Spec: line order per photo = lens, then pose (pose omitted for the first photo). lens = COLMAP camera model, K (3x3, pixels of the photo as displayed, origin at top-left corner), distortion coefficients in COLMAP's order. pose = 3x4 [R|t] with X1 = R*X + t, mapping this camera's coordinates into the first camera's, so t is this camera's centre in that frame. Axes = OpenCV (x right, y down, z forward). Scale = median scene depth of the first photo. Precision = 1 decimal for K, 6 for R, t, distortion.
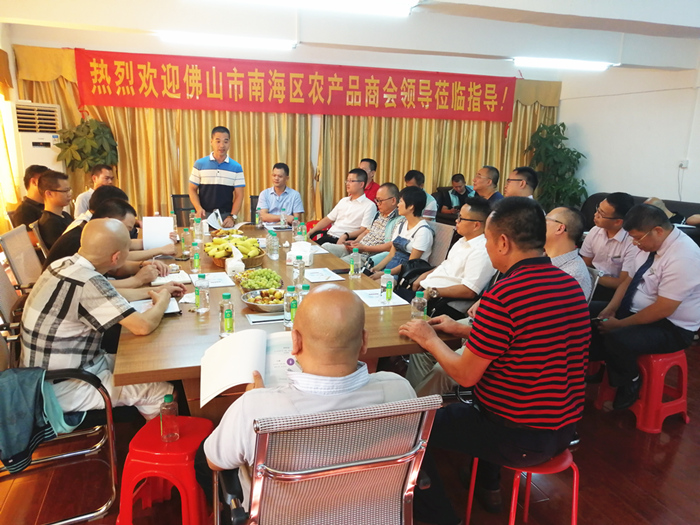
lens RADIAL K [[543.2, 0, 350.0], [0, 543.2, 262.5], [0, 0, 1]] dist [0.003037, 0.014708]
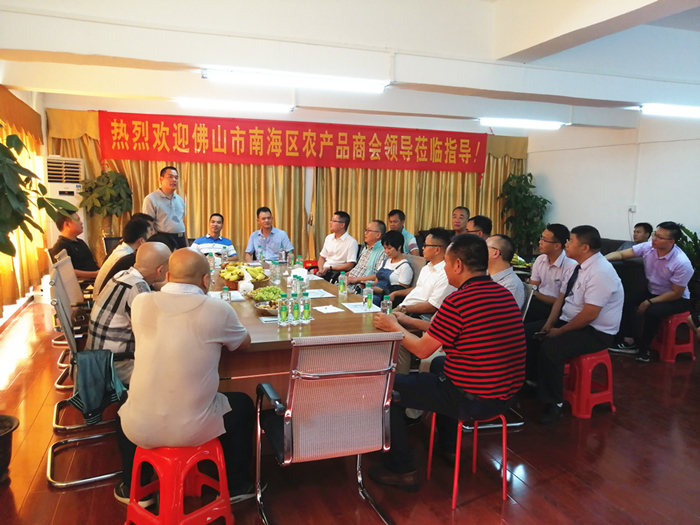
lens RADIAL K [[543.2, 0, 350.0], [0, 543.2, 262.5], [0, 0, 1]] dist [0.003037, 0.014708]
pose [[0.999849, -0.005422, 0.016523, 0.002131], [0.006885, 0.995935, -0.089816, 0.028729], [-0.015969, 0.089916, 0.995821, -0.108246]]
